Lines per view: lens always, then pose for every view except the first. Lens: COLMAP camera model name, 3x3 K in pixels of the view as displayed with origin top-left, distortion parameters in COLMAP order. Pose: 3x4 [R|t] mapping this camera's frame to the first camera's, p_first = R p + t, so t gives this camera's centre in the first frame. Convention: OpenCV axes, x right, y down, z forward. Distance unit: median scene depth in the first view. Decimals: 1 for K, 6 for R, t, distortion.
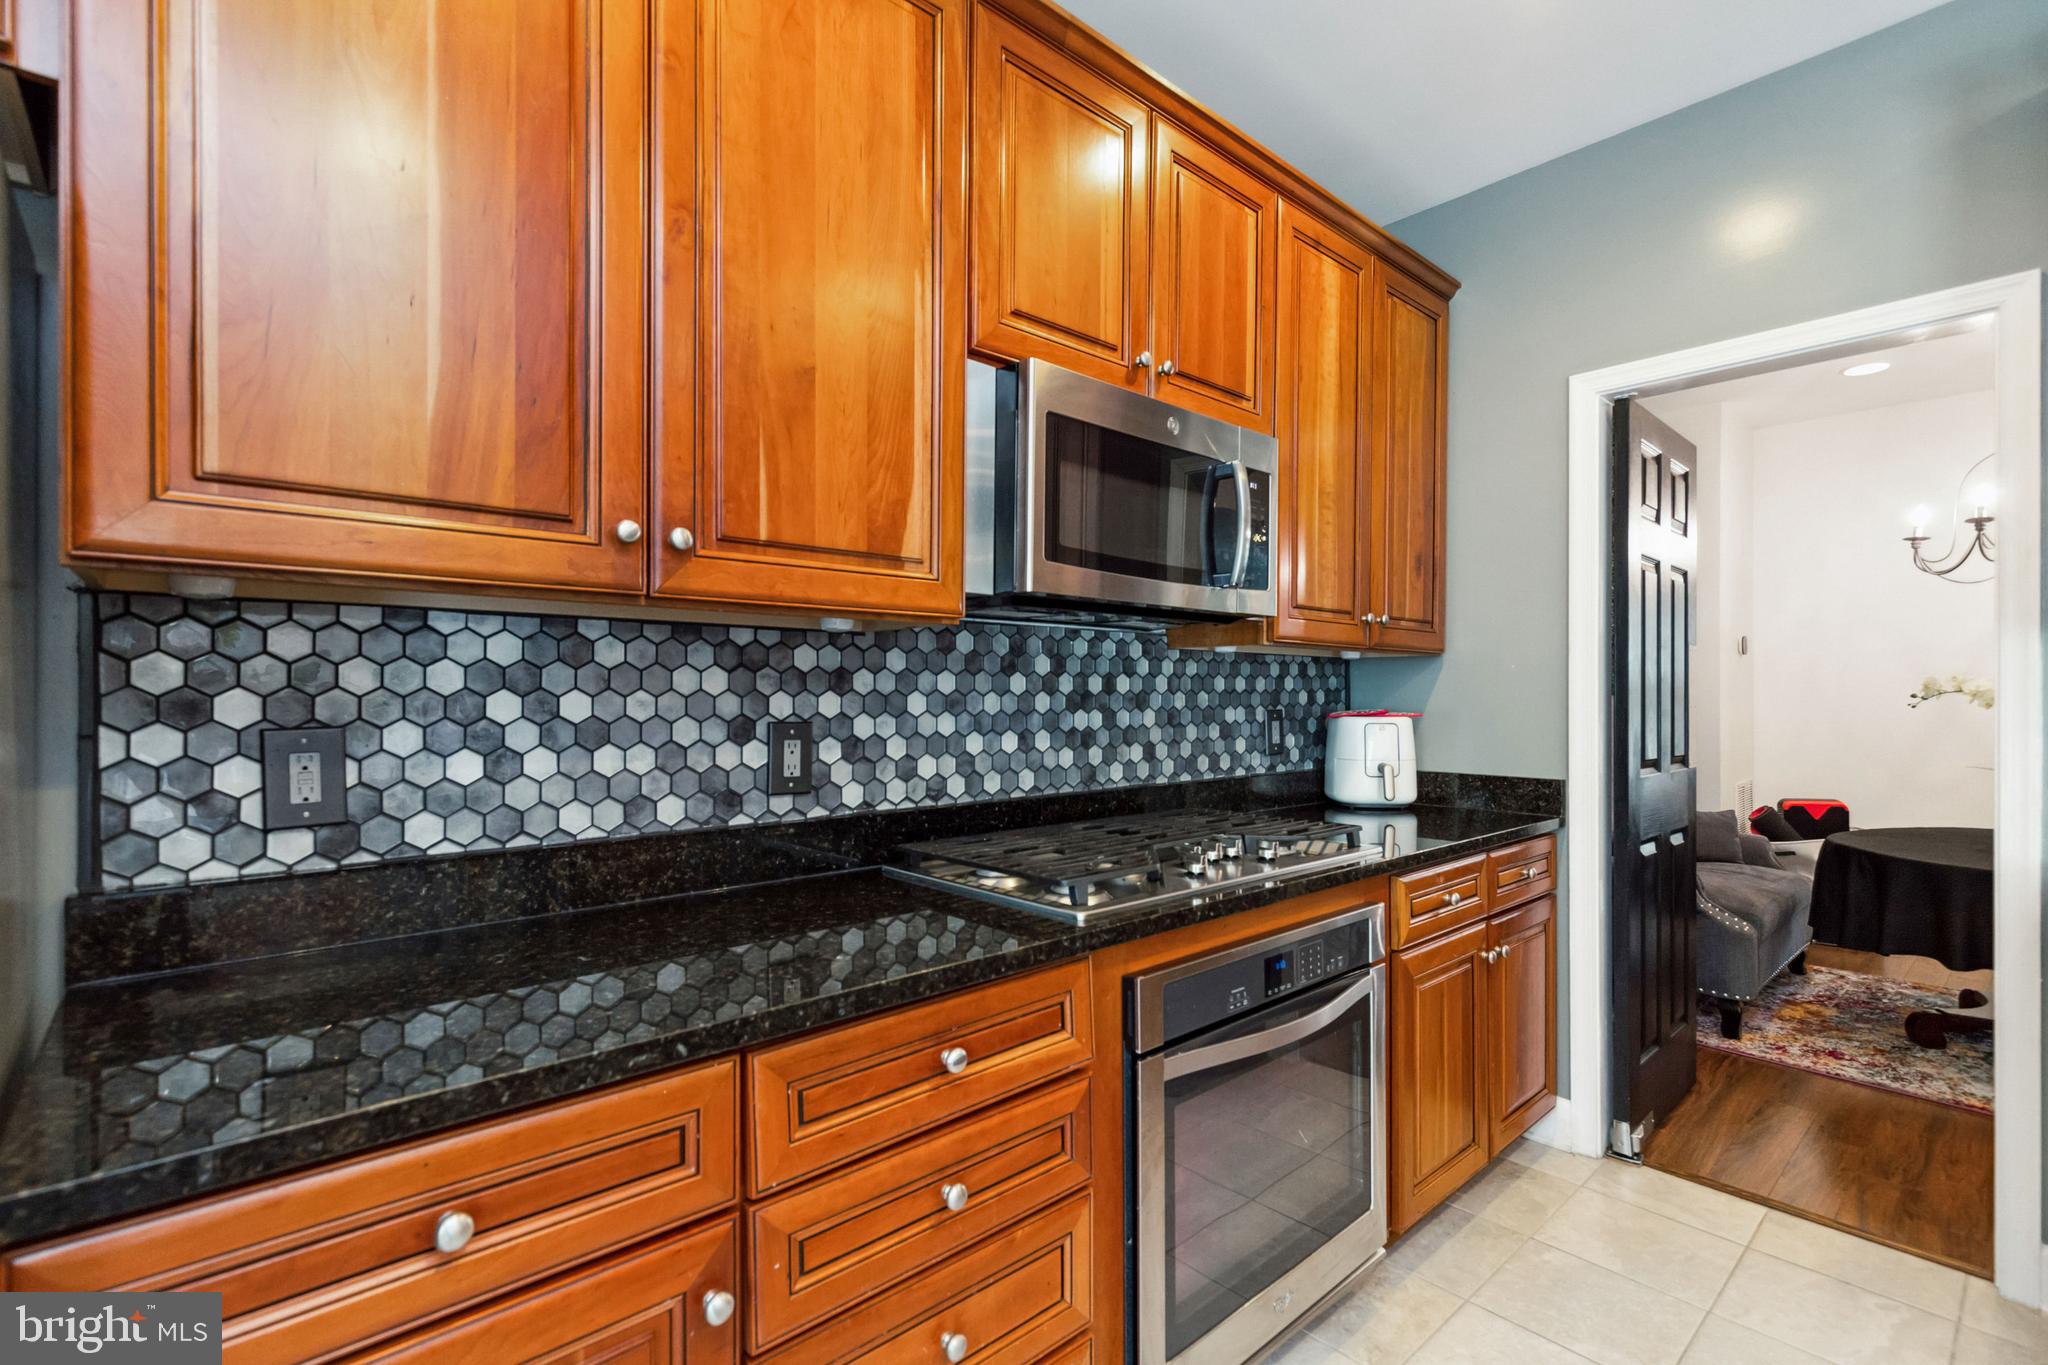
lens RADIAL K [[937.7, 0, 1023.2], [0, 937.7, 690.2], [0, 0, 1]] dist [0.003722, -0.000169]
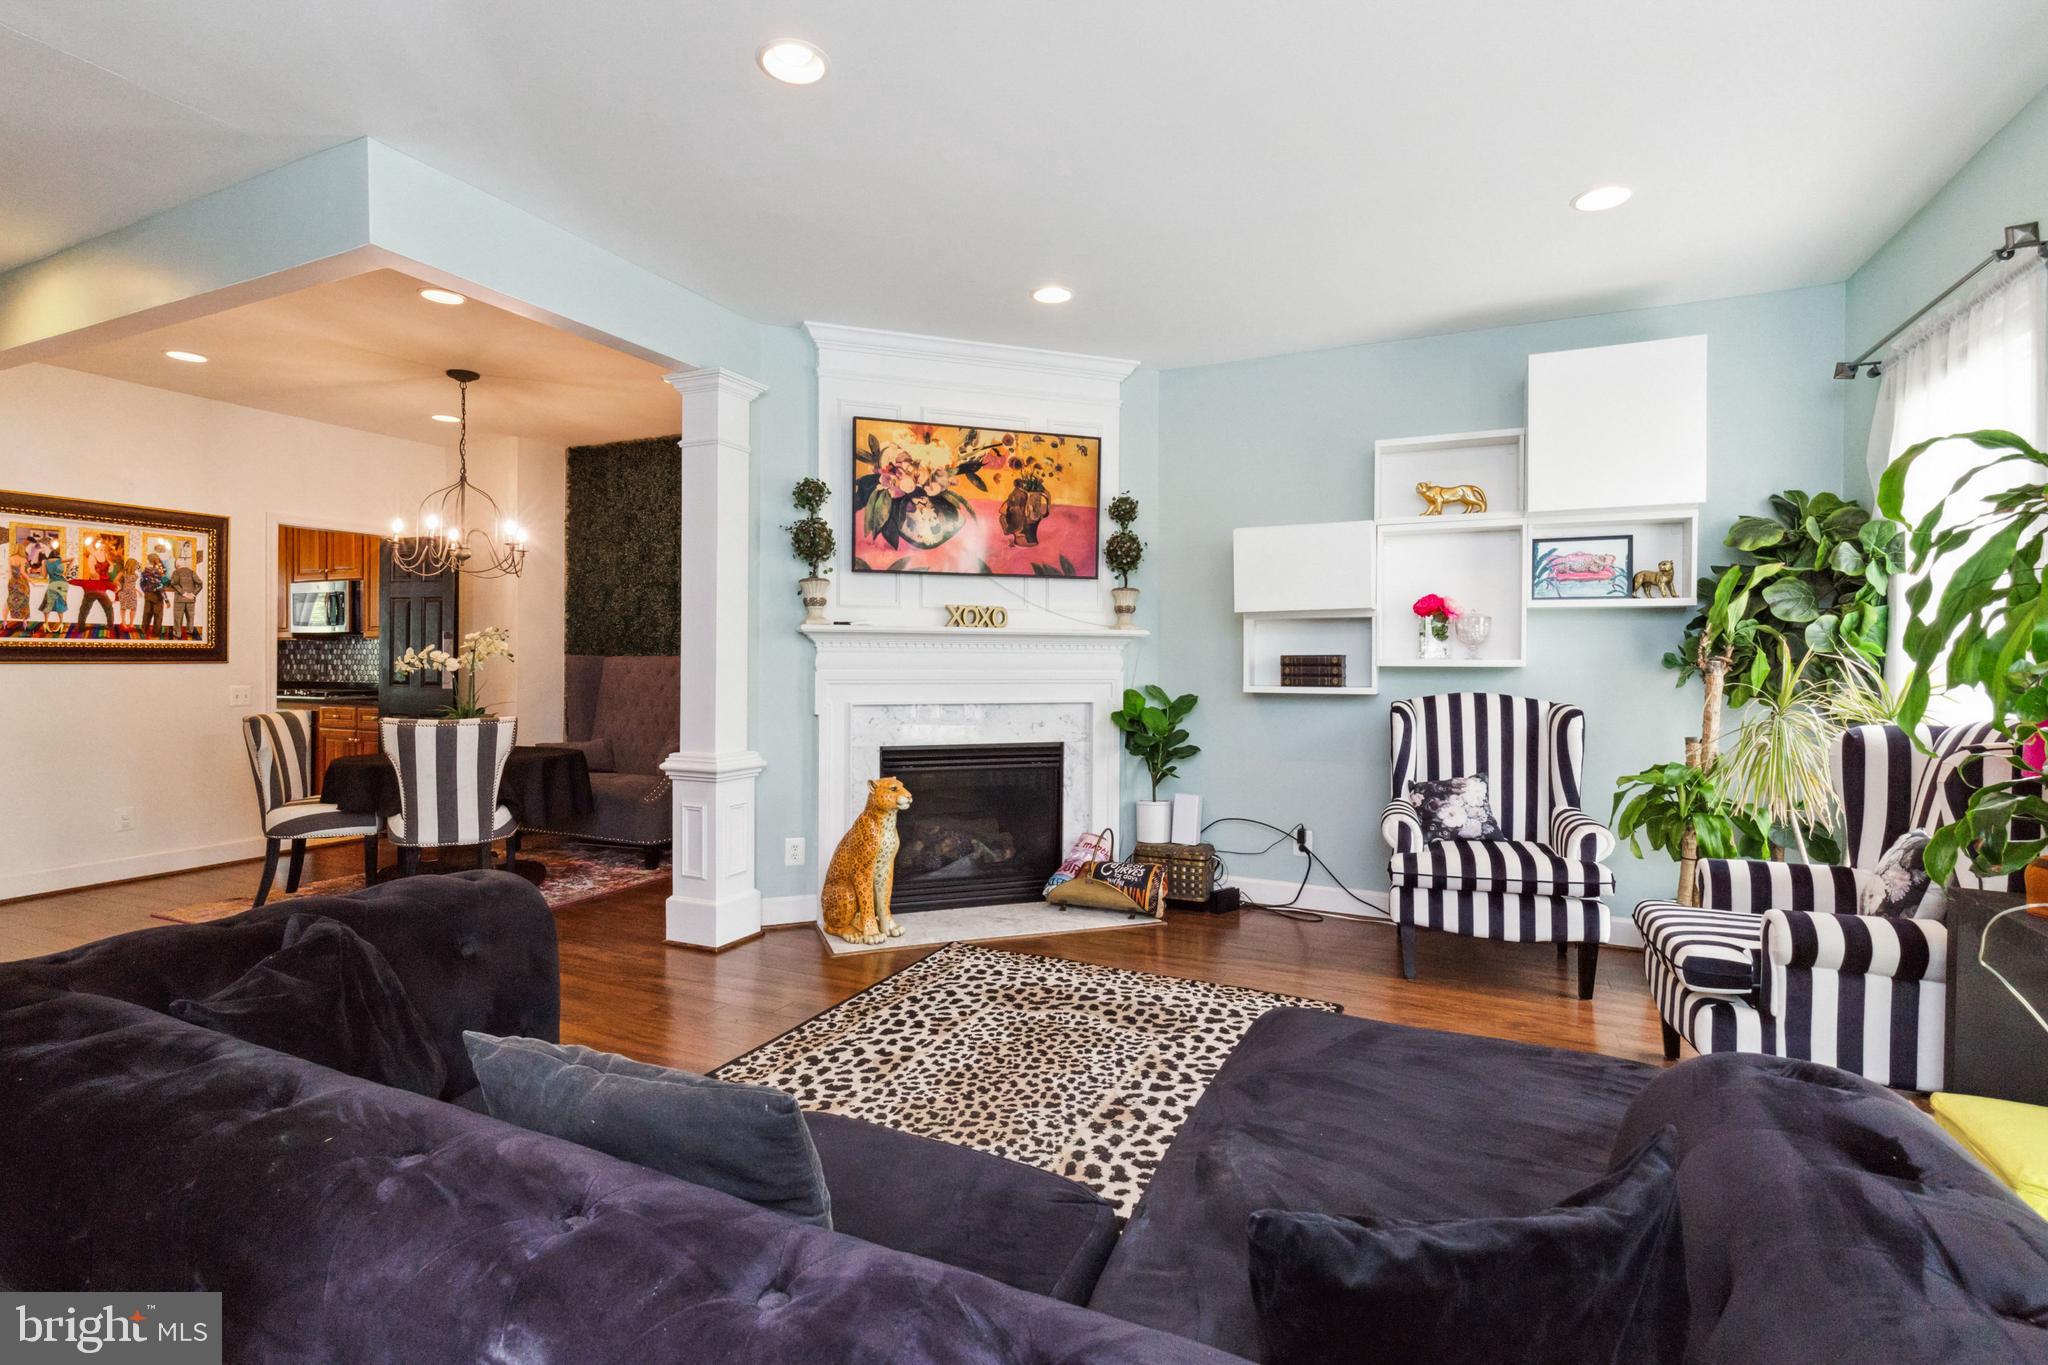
lens RADIAL K [[937.7, 0, 1006.2], [0, 937.7, 664.3], [0, 0, 1]] dist [0.003722, -0.000169]
pose [[0.394079, -0.000049, -0.919077, 4.631858], [-0.004362, 0.999989, -0.001924, 0.040488], [0.919066, 0.004767, 0.394074, 1.963800]]
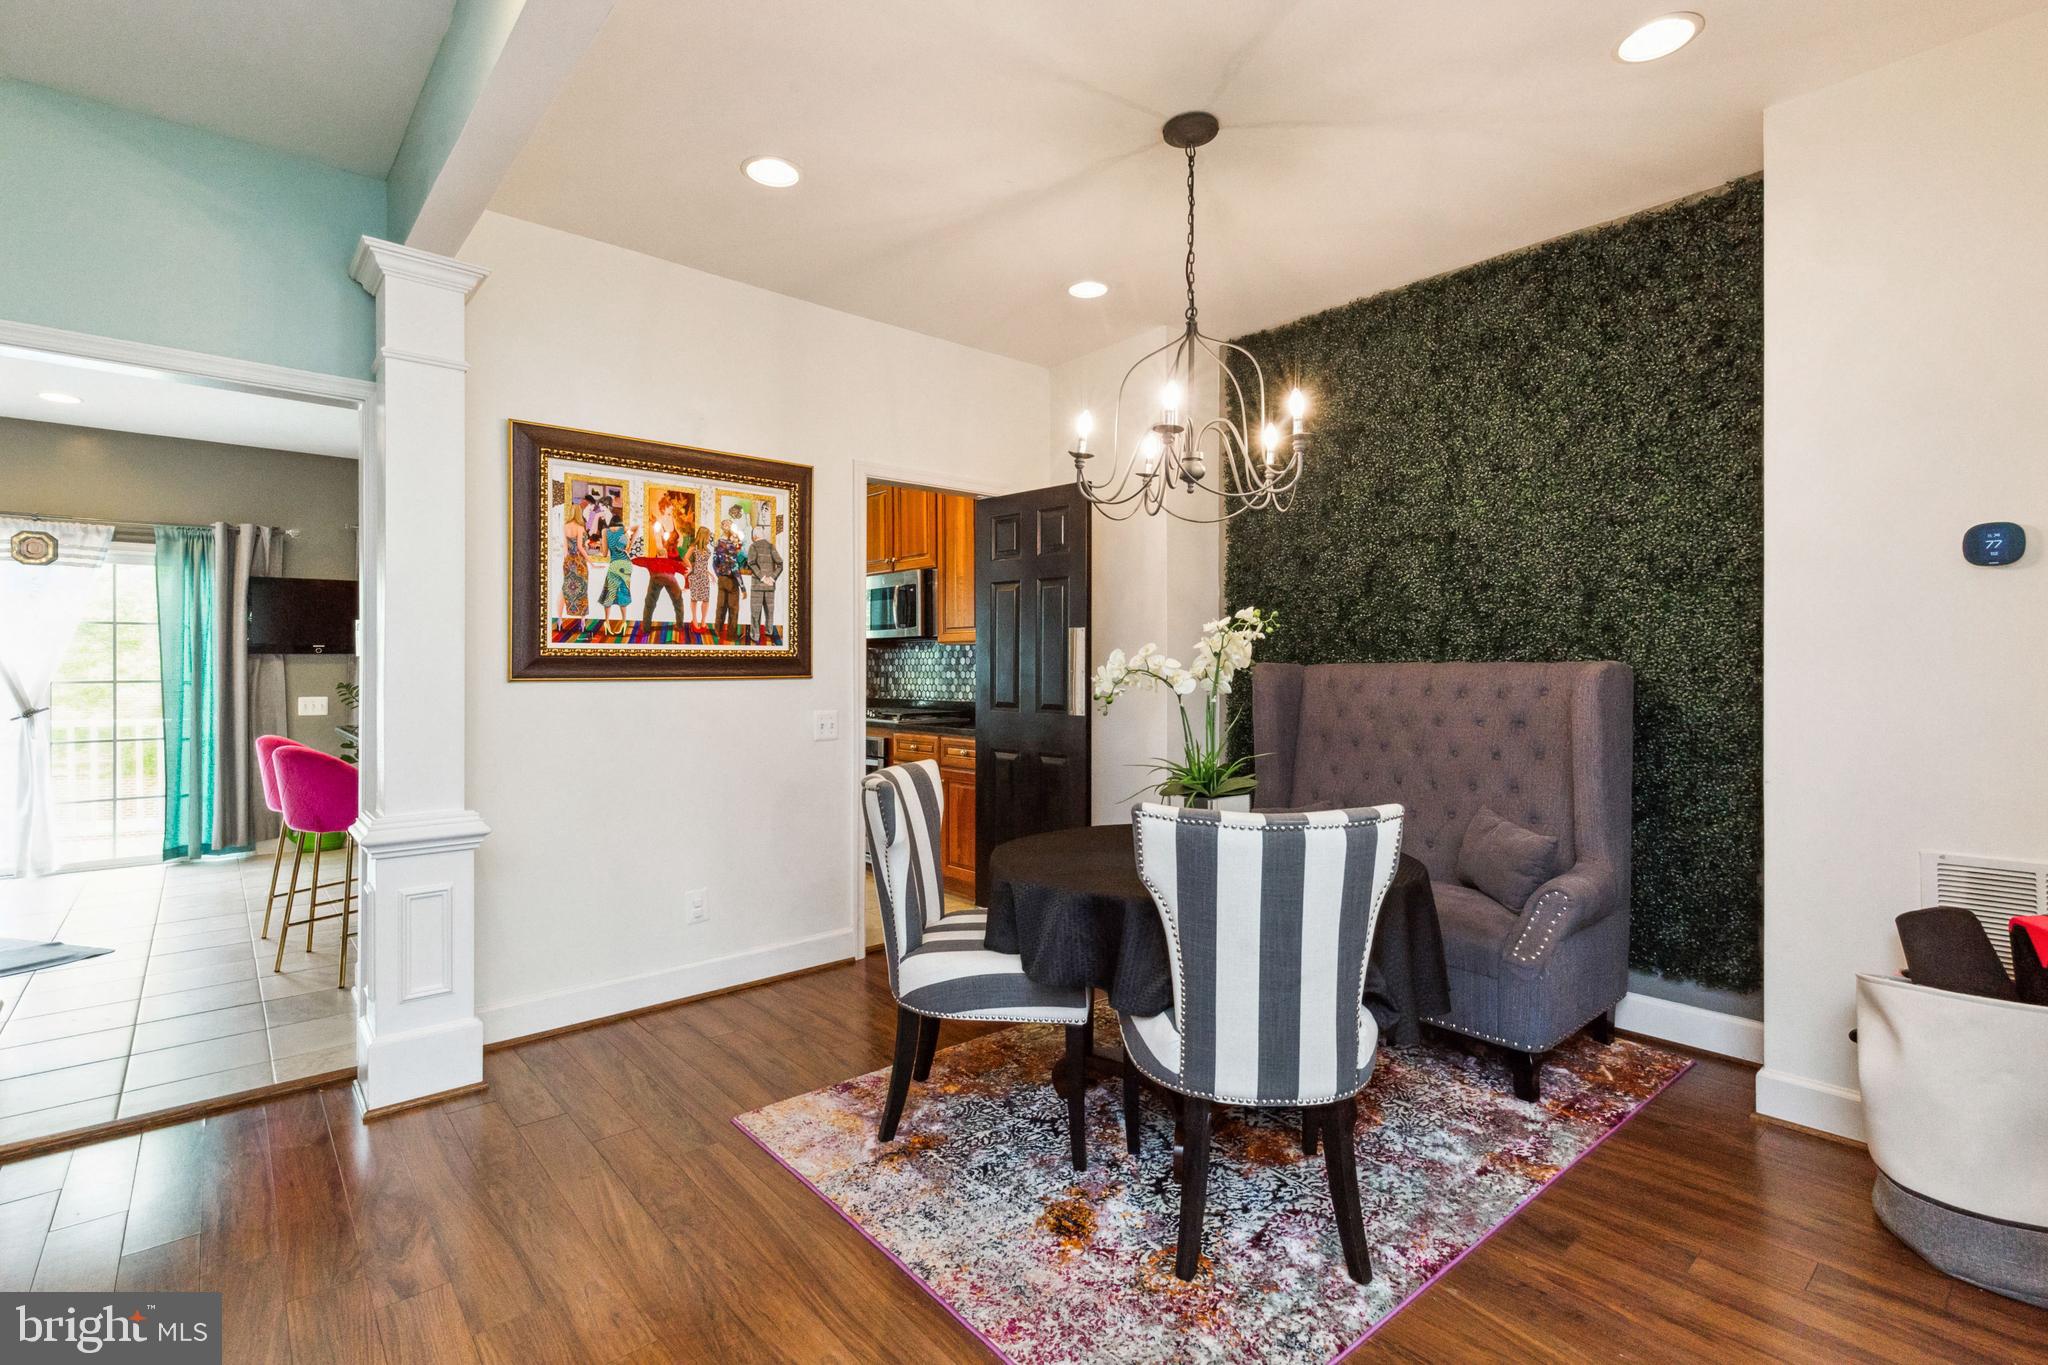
lens RADIAL K [[937.7, 0, 1031.6], [0, 937.7, 669.5], [0, 0, 1]] dist [0.003722, -0.000169]
pose [[-0.004848, -0.004601, -0.999978, 3.063442], [-0.000160, 0.999989, -0.004601, 0.032432], [0.999988, 0.000138, -0.004848, 1.395678]]
